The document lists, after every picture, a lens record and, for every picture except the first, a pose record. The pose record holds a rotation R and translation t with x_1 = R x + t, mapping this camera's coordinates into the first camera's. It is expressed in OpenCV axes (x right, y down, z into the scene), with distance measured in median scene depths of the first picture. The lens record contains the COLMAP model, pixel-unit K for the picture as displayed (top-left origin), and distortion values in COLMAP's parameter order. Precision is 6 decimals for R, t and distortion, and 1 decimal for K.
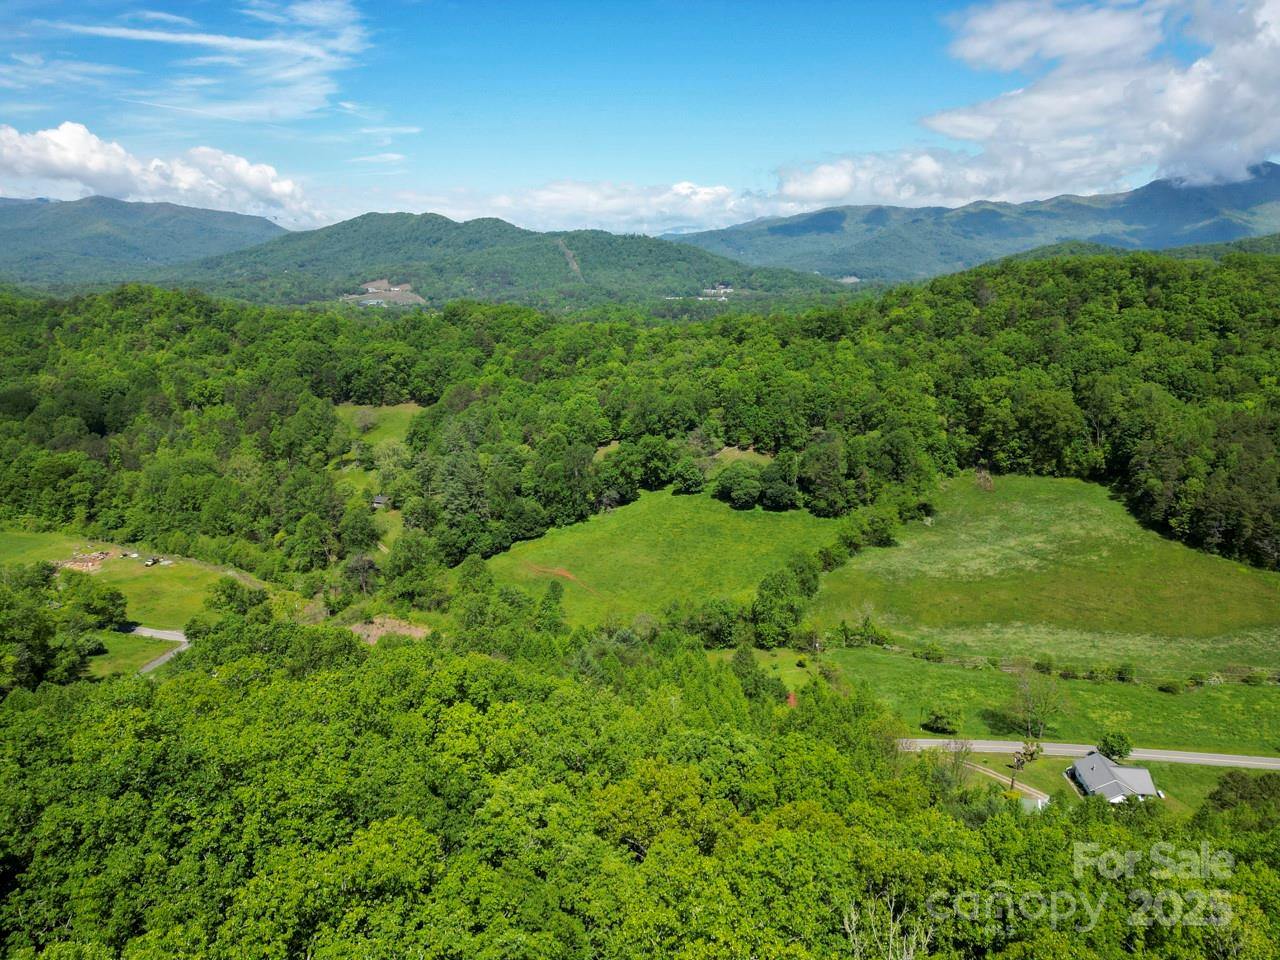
lens RADIAL K [[895.2, 0, 626.9], [0, 895.2, 478.4], [0, 0, 1]] dist [0.075506, -0.066160]
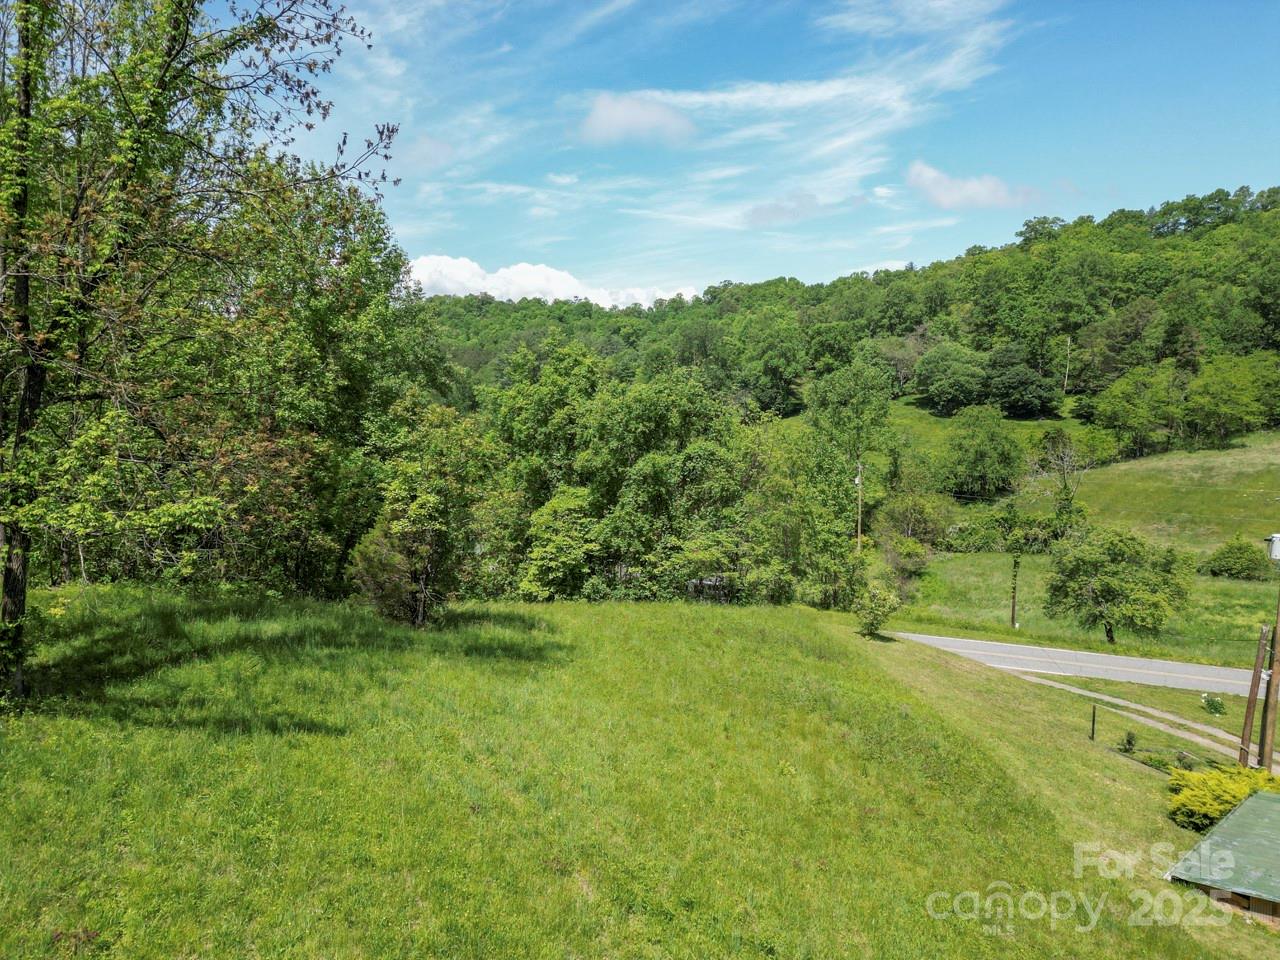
lens RADIAL K [[895.2, 0, 635.6], [0, 895.2, 472.3], [0, 0, 1]] dist [0.075506, -0.066160]
pose [[0.905655, 0.051145, -0.420920, 0.197325], [-0.108847, 0.987476, -0.114212, 0.162158], [0.409807, 0.149252, 0.899879, 0.413870]]
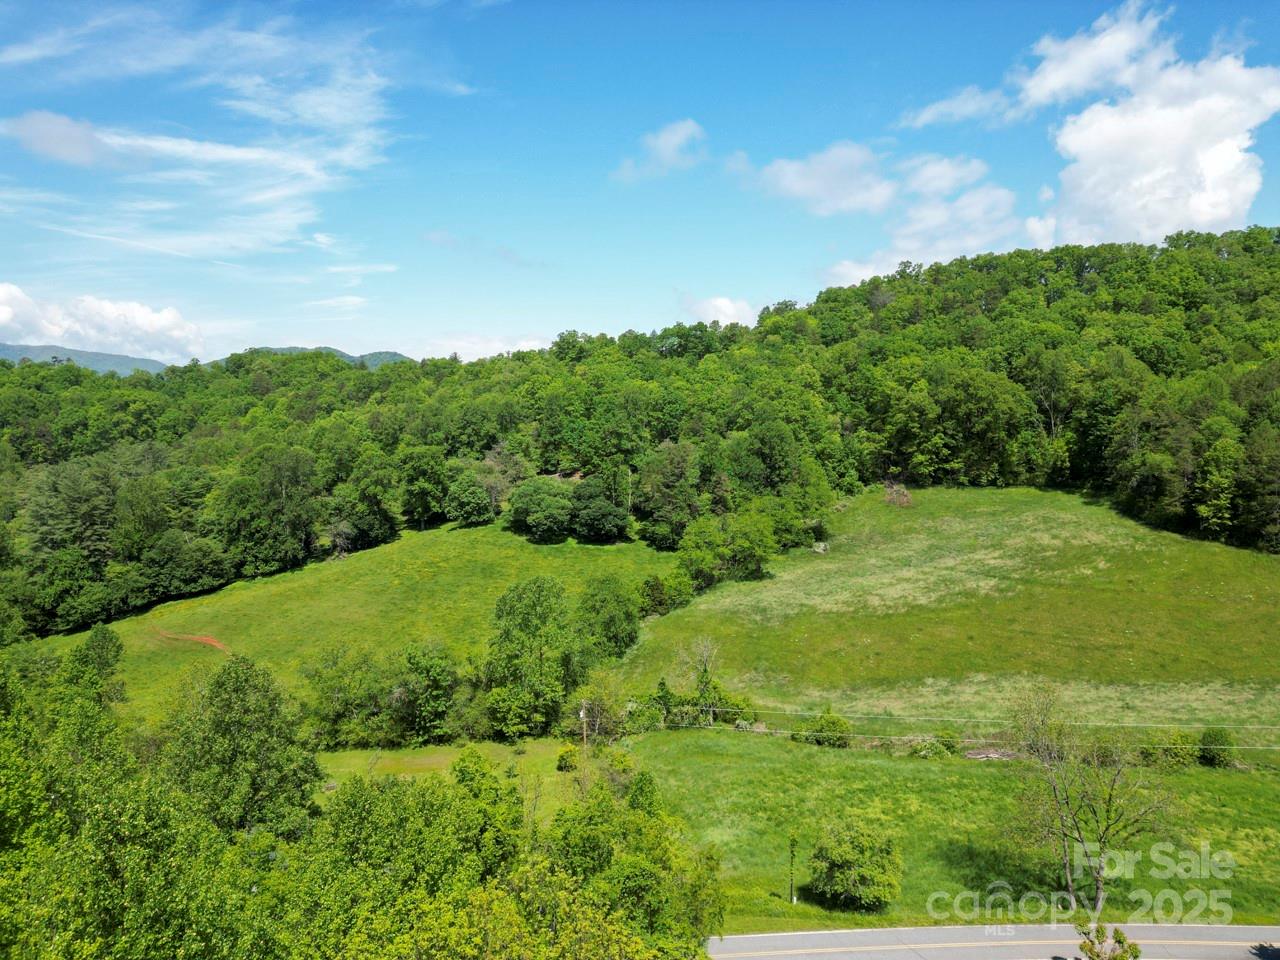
lens RADIAL K [[895.2, 0, 635.1], [0, 895.2, 478.8], [0, 0, 1]] dist [0.075506, -0.066160]
pose [[0.994709, -0.005787, 0.102570, 0.131292], [0.022324, 0.986731, -0.160824, 0.096618], [-0.100279, 0.162263, 0.981639, 0.360251]]
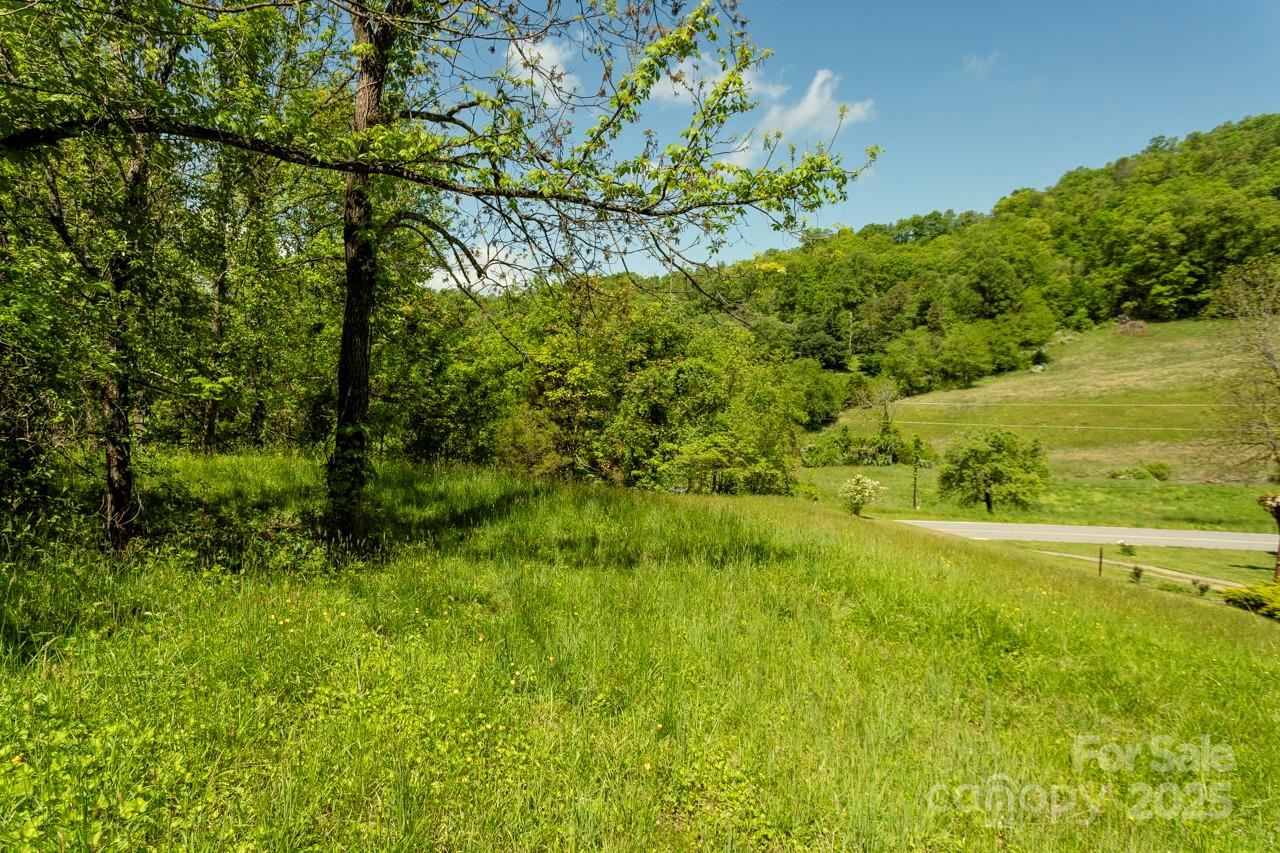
lens RADIAL K [[702.8, 0, 637.3], [0, 702.8, 420.8], [0, 0, 1]] dist [0.010200, 0.005064]
pose [[0.969597, 0.018054, -0.244042, 0.169480], [-0.053750, 0.988633, -0.140416, 0.169429], [0.238733, 0.149264, 0.959545, 0.422076]]
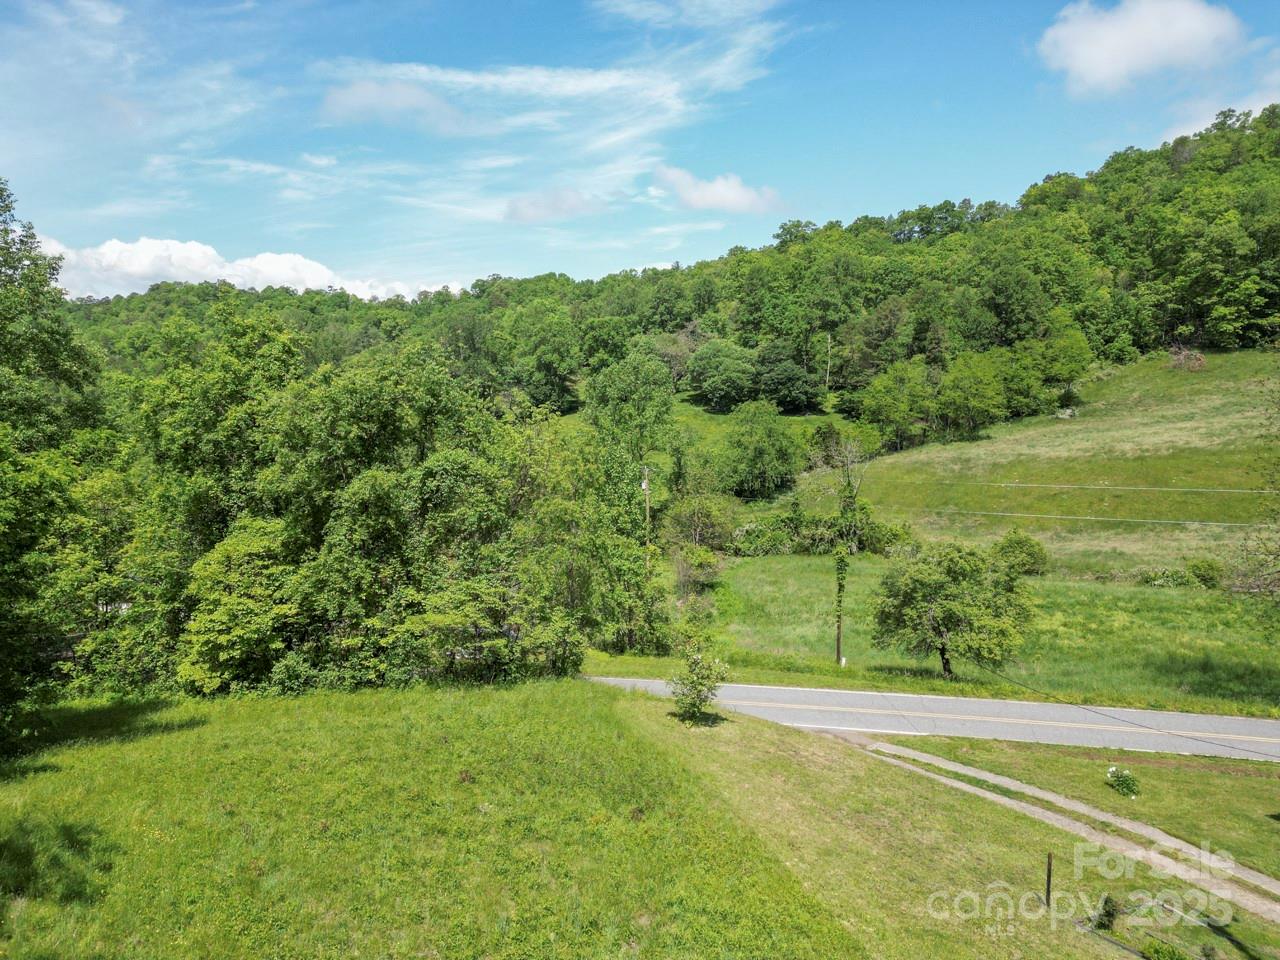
lens RADIAL K [[895.2, 0, 638.4], [0, 895.2, 477.7], [0, 0, 1]] dist [0.075506, -0.066160]
pose [[0.982890, 0.025824, -0.182372, 0.186078], [-0.049547, 0.990697, -0.126749, 0.154790], [0.177402, 0.133616, 0.975026, 0.451252]]
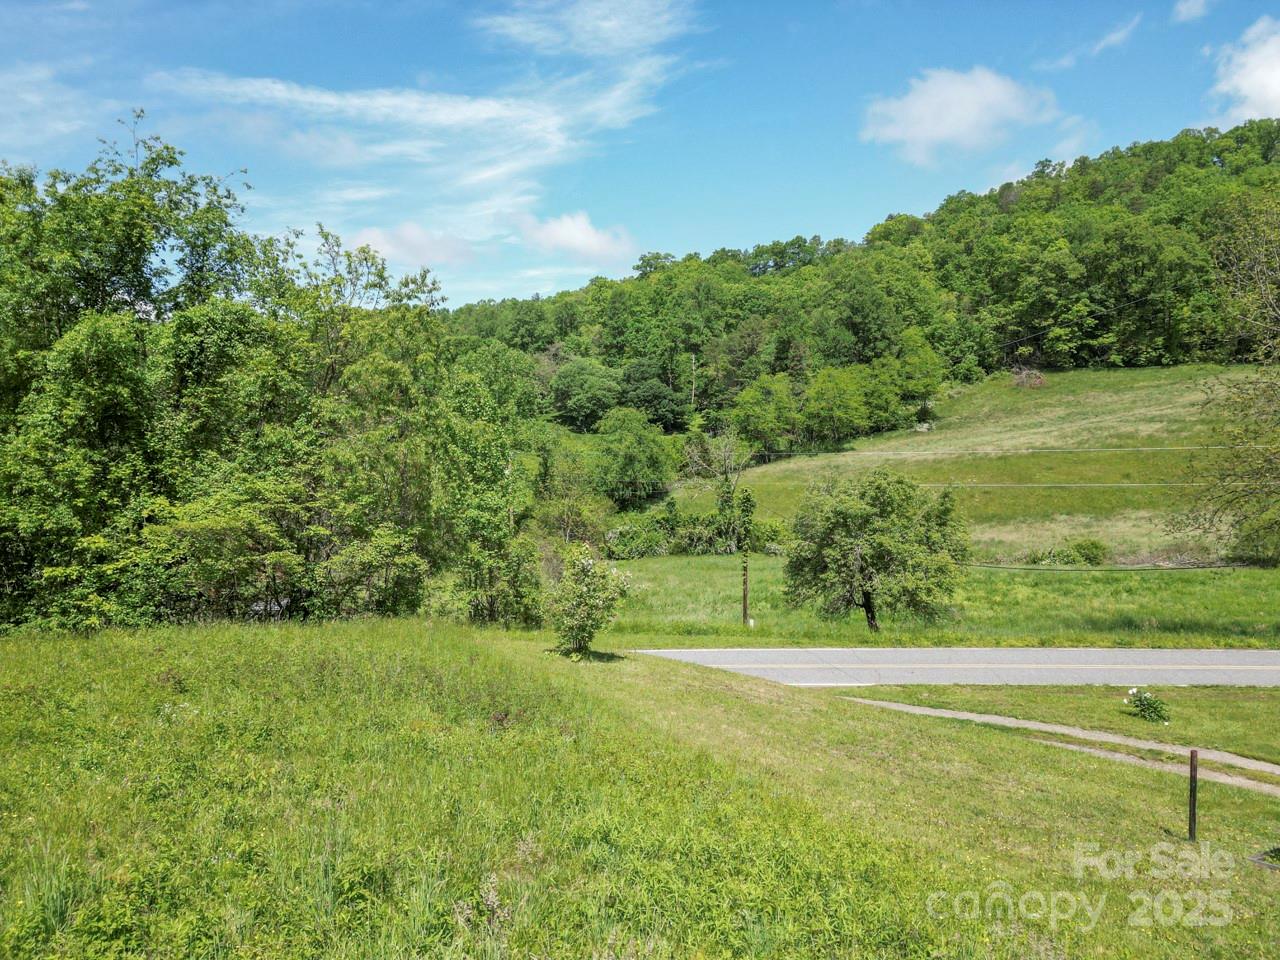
lens RADIAL K [[895.2, 0, 637.6], [0, 895.2, 479.1], [0, 0, 1]] dist [0.075506, -0.066160]
pose [[0.999473, 0.004481, -0.032166, 0.181734], [-0.010206, 0.983596, -0.180096, 0.165912], [0.030831, 0.180329, 0.983123, 0.478364]]
